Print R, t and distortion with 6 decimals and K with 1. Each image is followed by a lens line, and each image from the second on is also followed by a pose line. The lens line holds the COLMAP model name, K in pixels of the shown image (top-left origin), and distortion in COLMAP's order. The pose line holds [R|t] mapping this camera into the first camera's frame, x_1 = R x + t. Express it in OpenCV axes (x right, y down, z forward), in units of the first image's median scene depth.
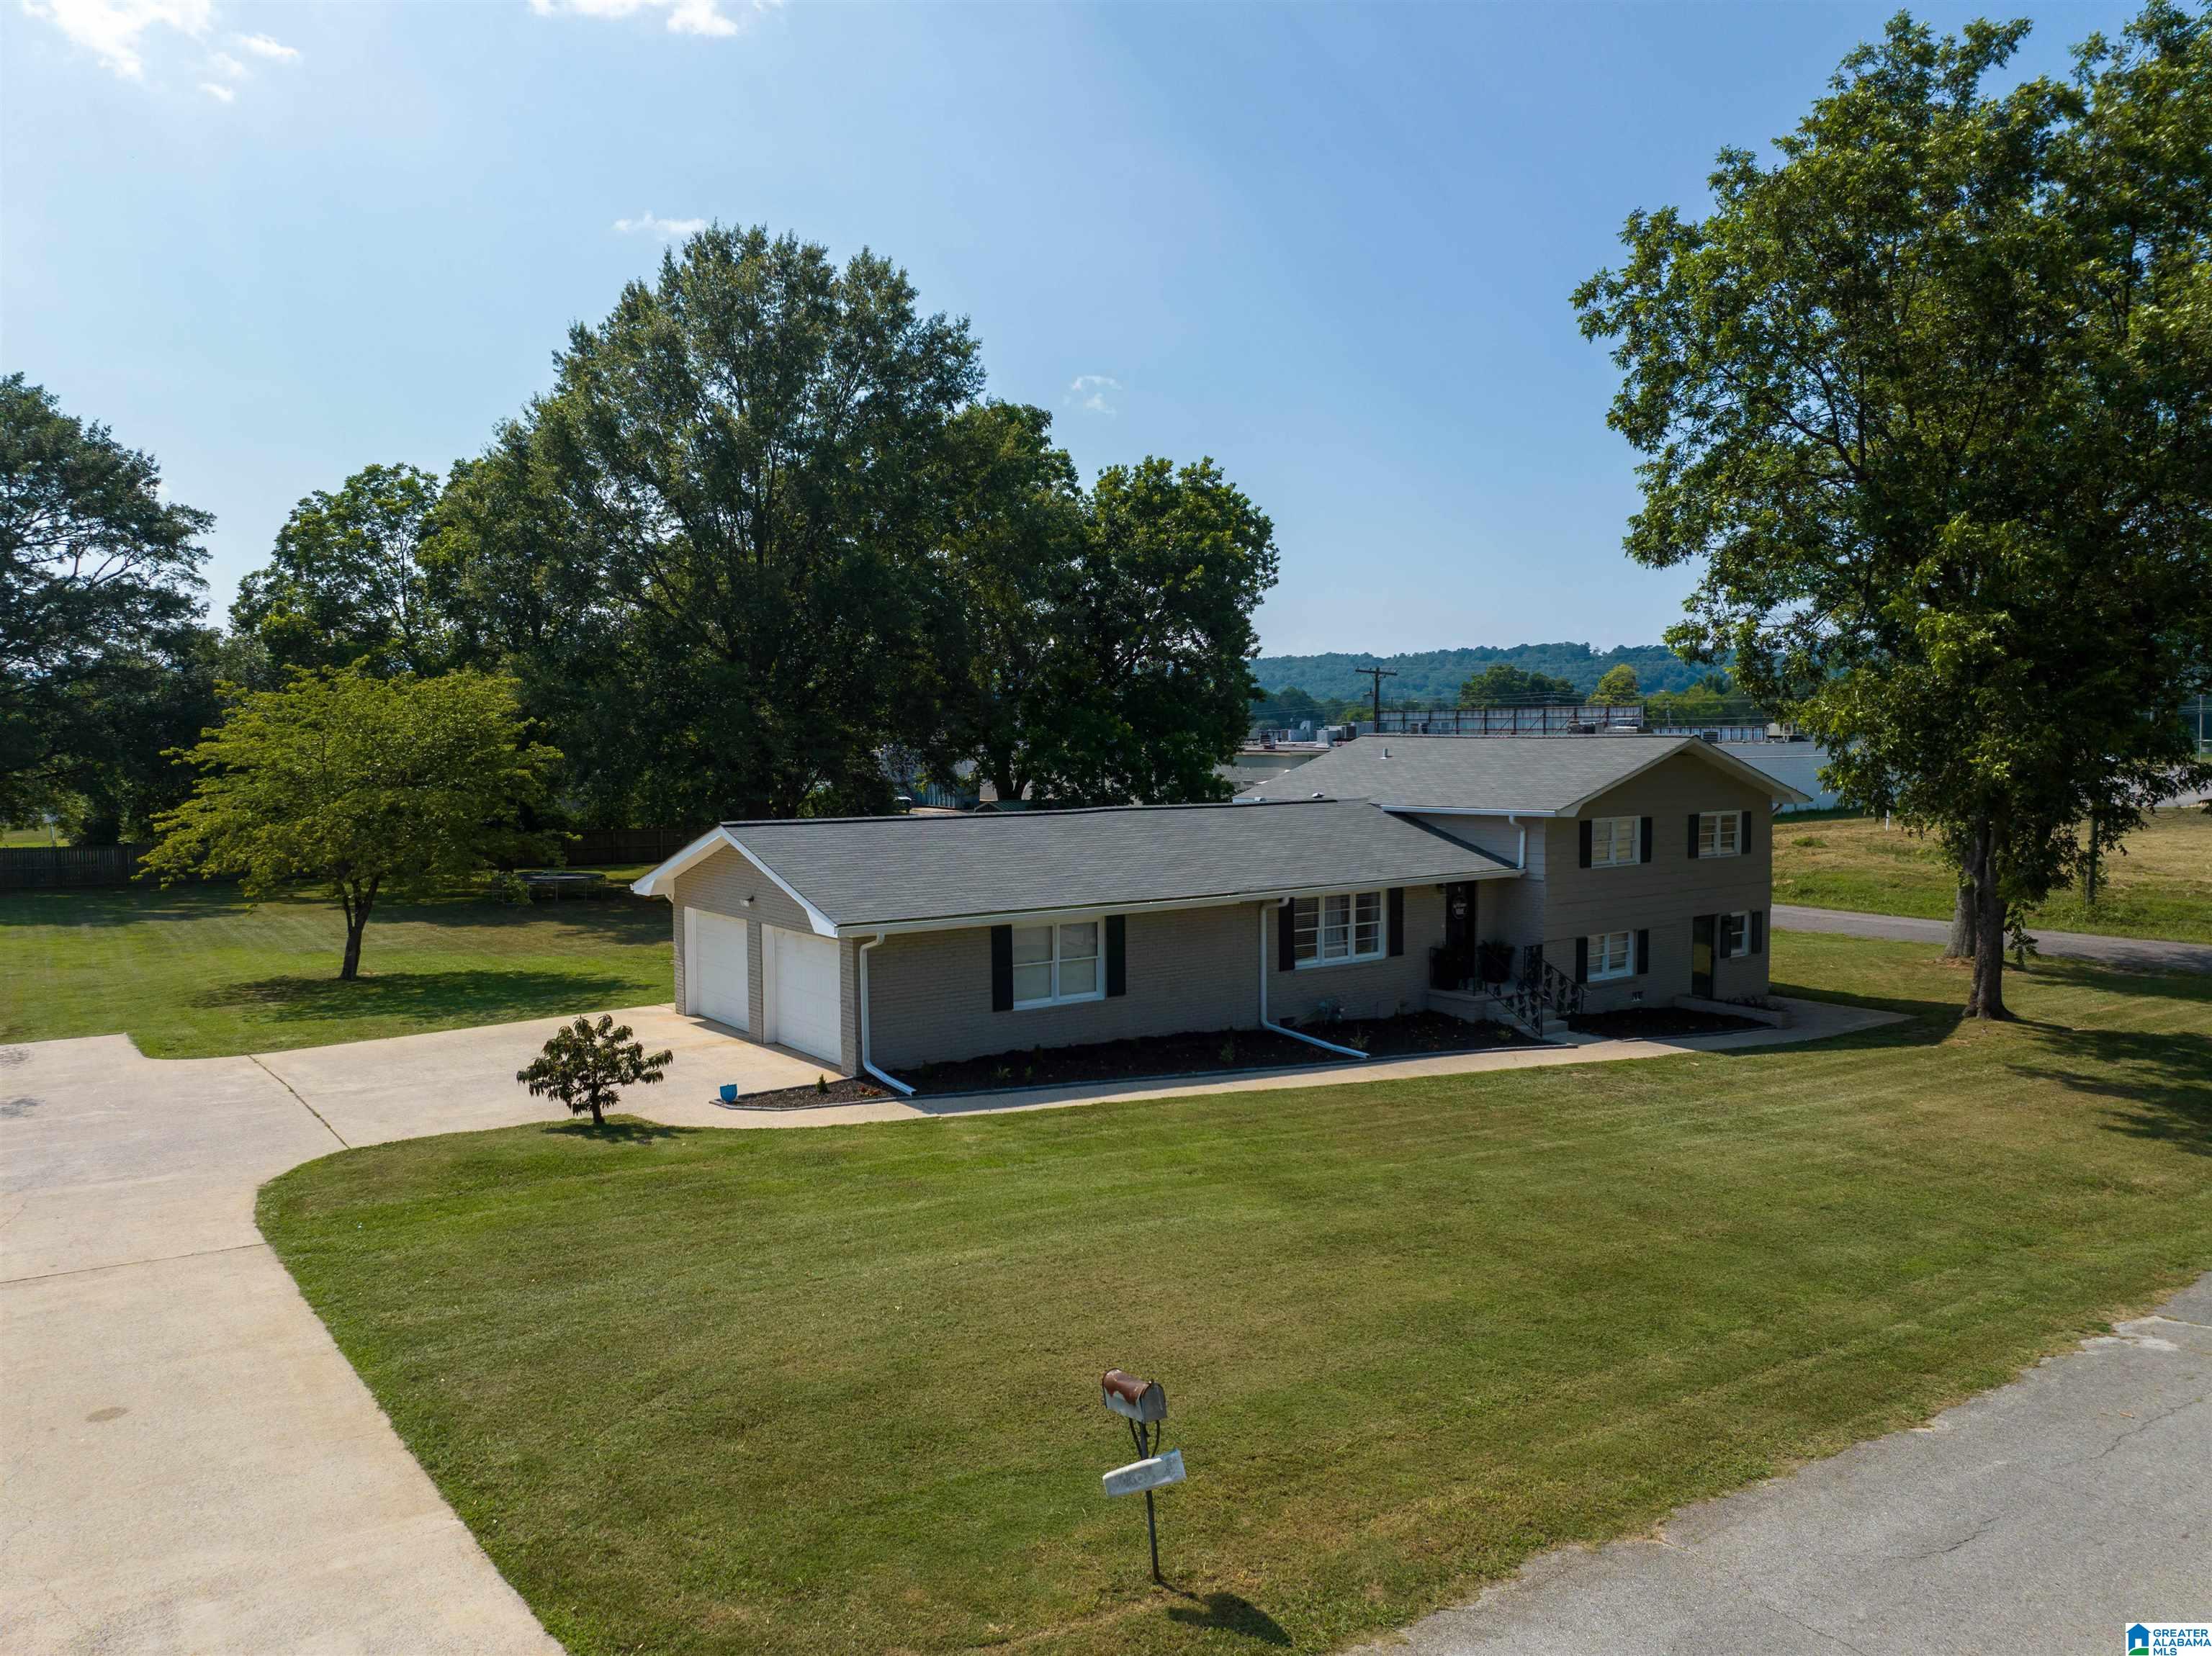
lens RADIAL K [[1546.2, 0, 1109.7], [0, 1546.2, 829.6], [0, 0, 1]] dist [-0.037598, 0.008016]
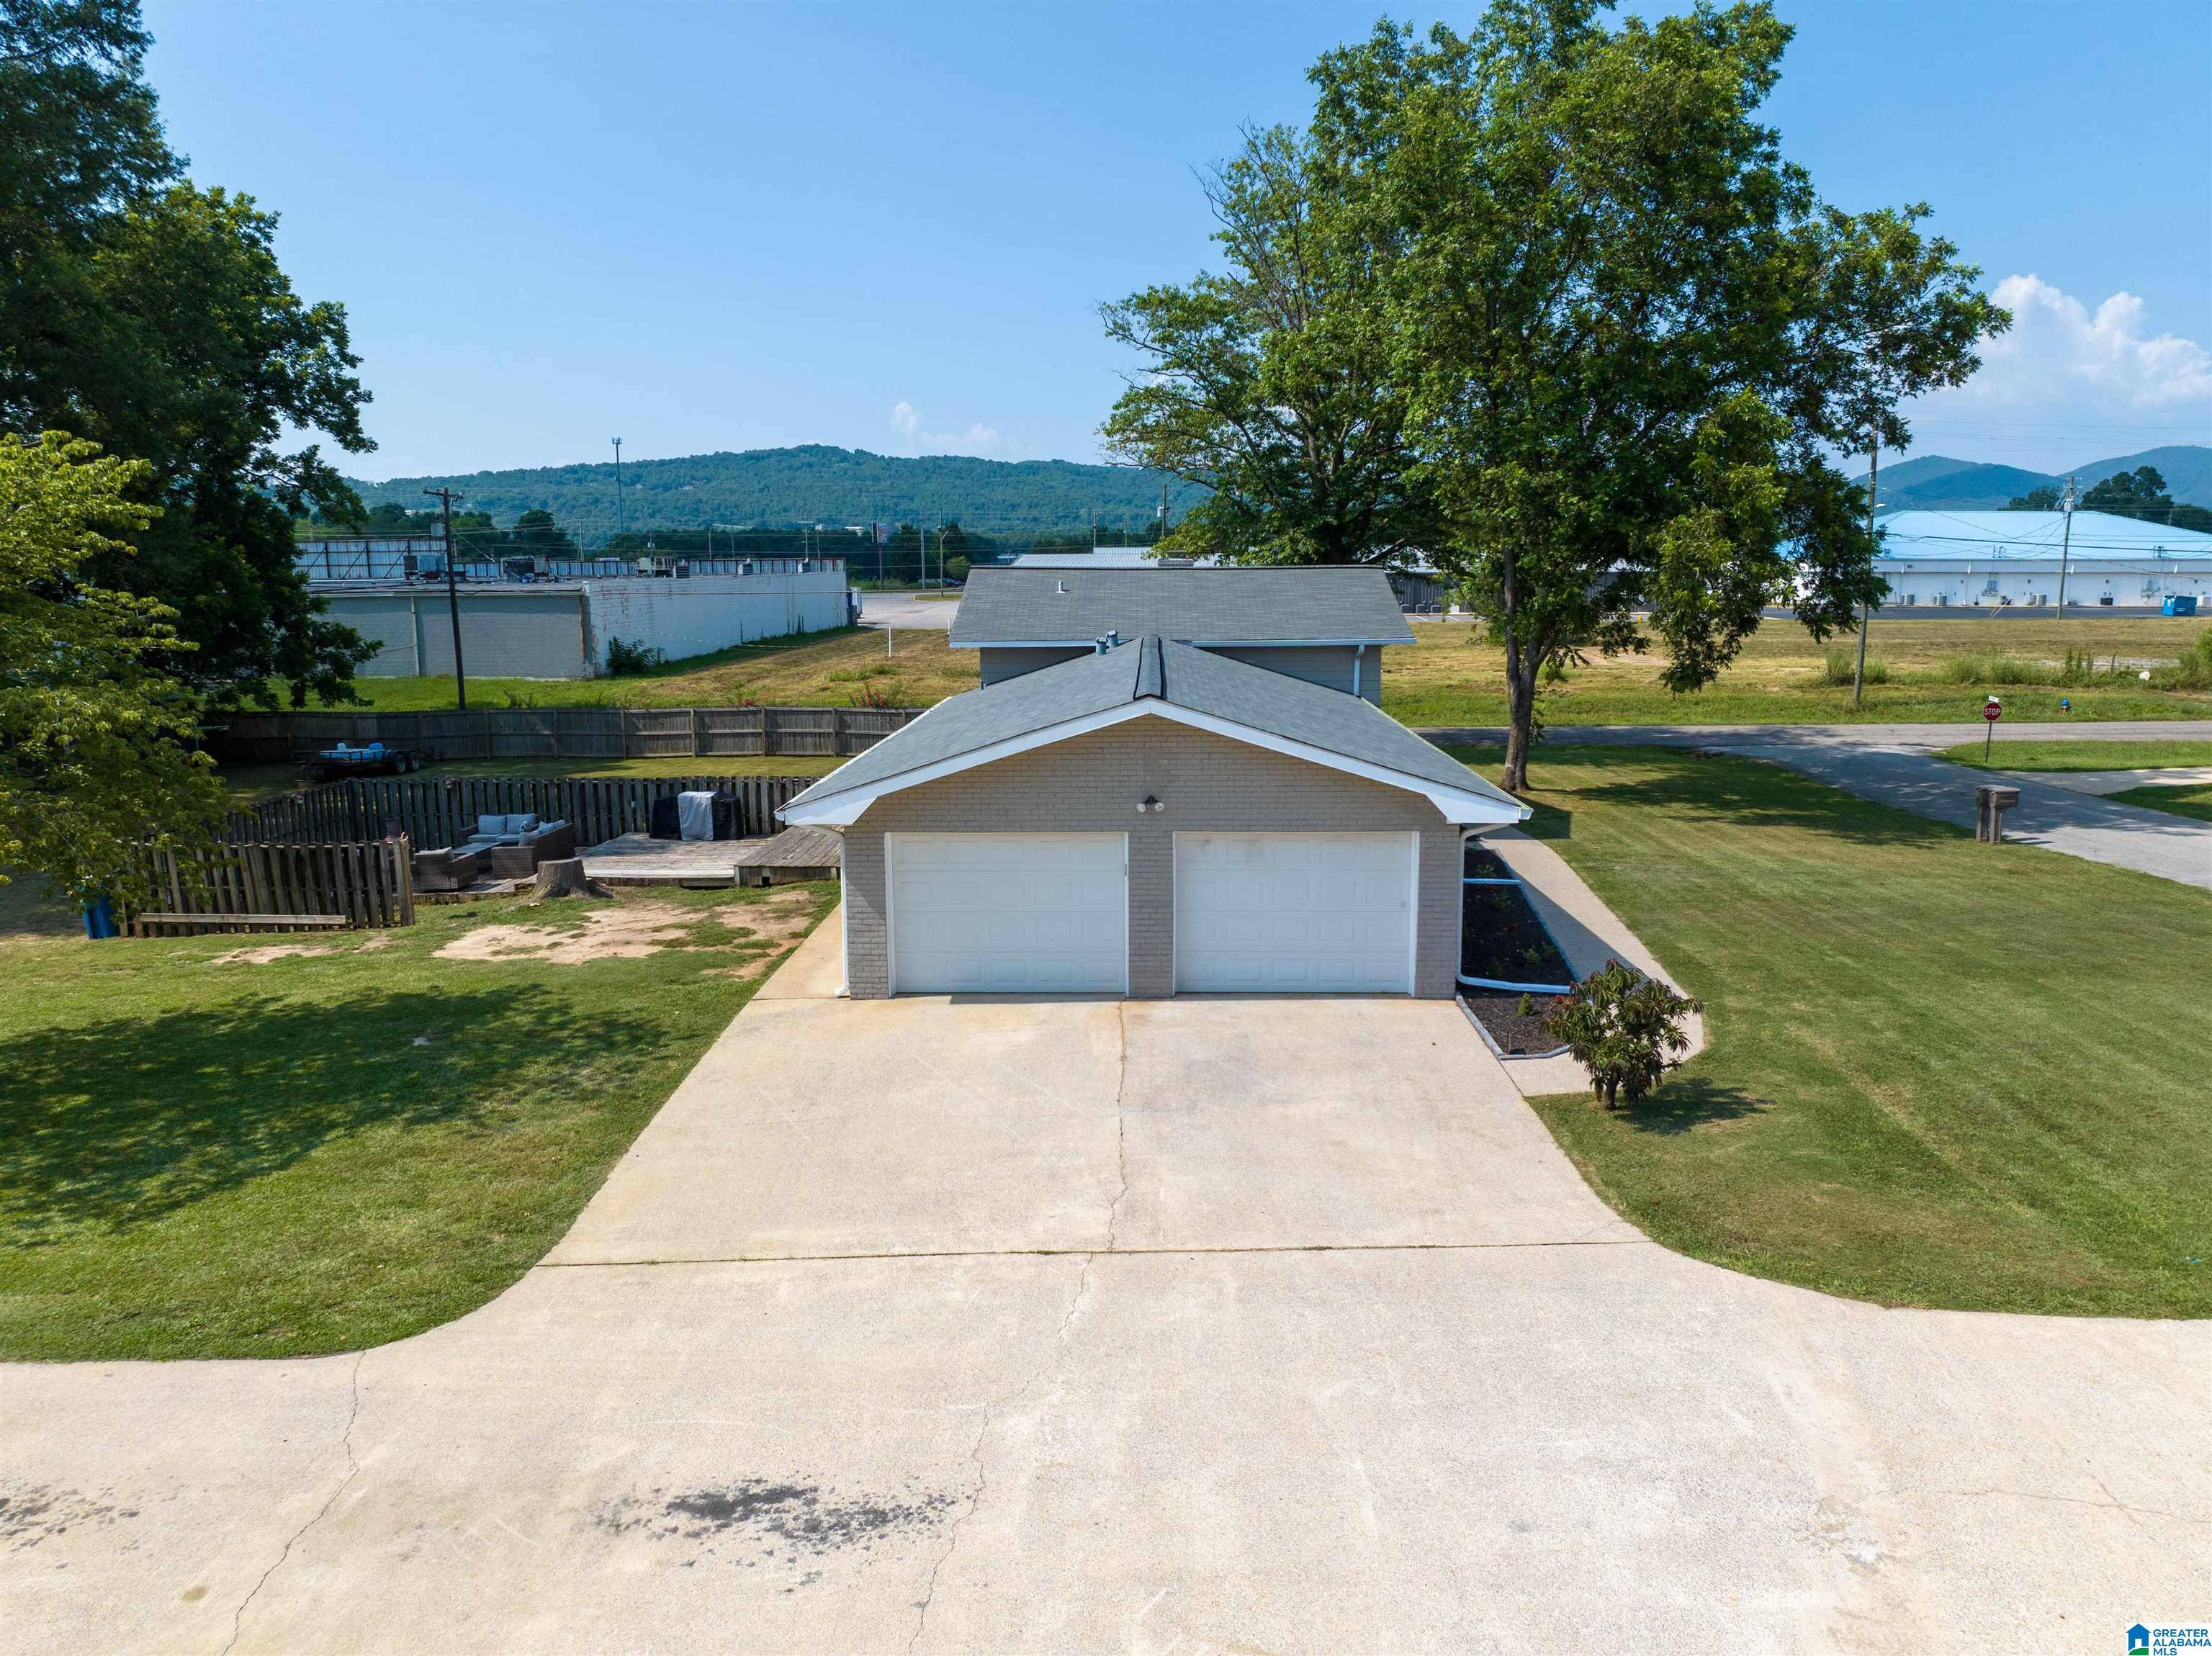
lens RADIAL K [[1546.2, 0, 1112.0], [0, 1546.2, 828.3], [0, 0, 1]] dist [-0.037598, 0.008016]
pose [[0.617145, -0.131894, 0.775716, -0.789217], [0.050259, 0.990446, 0.128419, -0.033561], [-0.785242, -0.040267, 0.617878, 0.576850]]
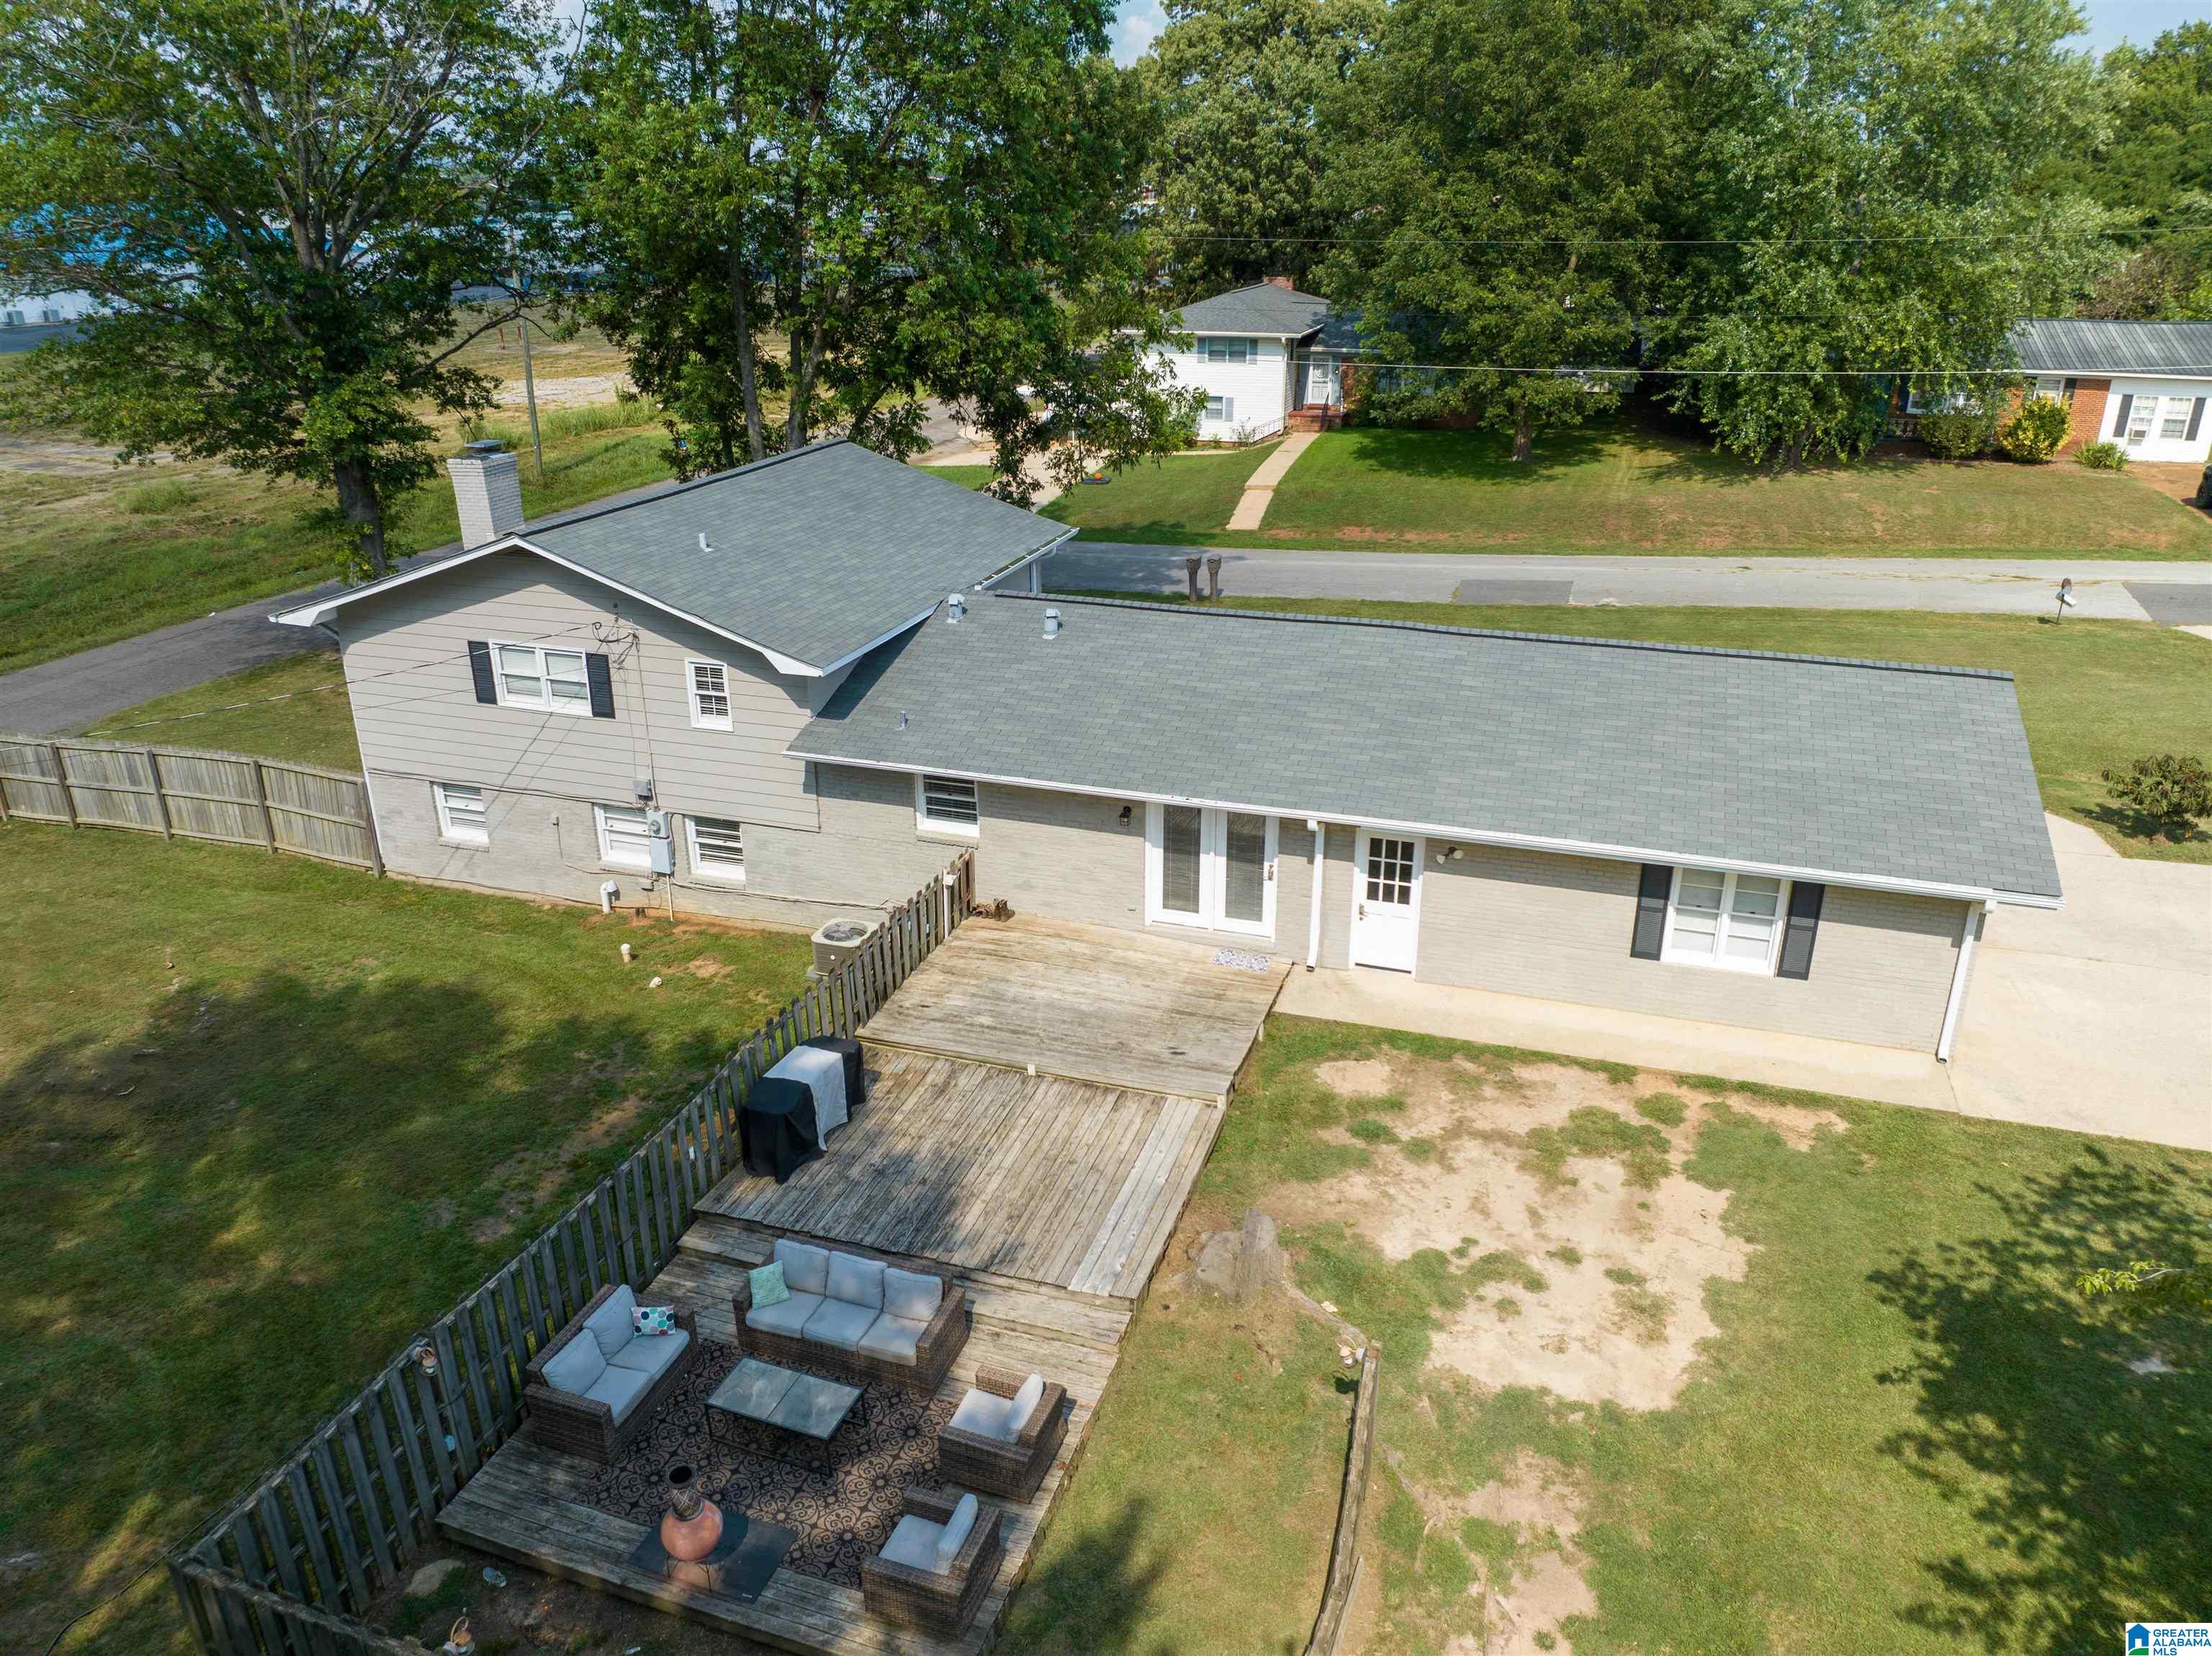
lens RADIAL K [[1546.2, 0, 1109.5], [0, 1546.2, 827.3], [0, 0, 1]] dist [-0.037598, 0.008016]
pose [[-0.570374, -0.291123, 0.768063, -0.600011], [0.064372, 0.916363, 0.395138, -0.262713], [-0.818859, 0.274818, -0.503930, 1.751833]]
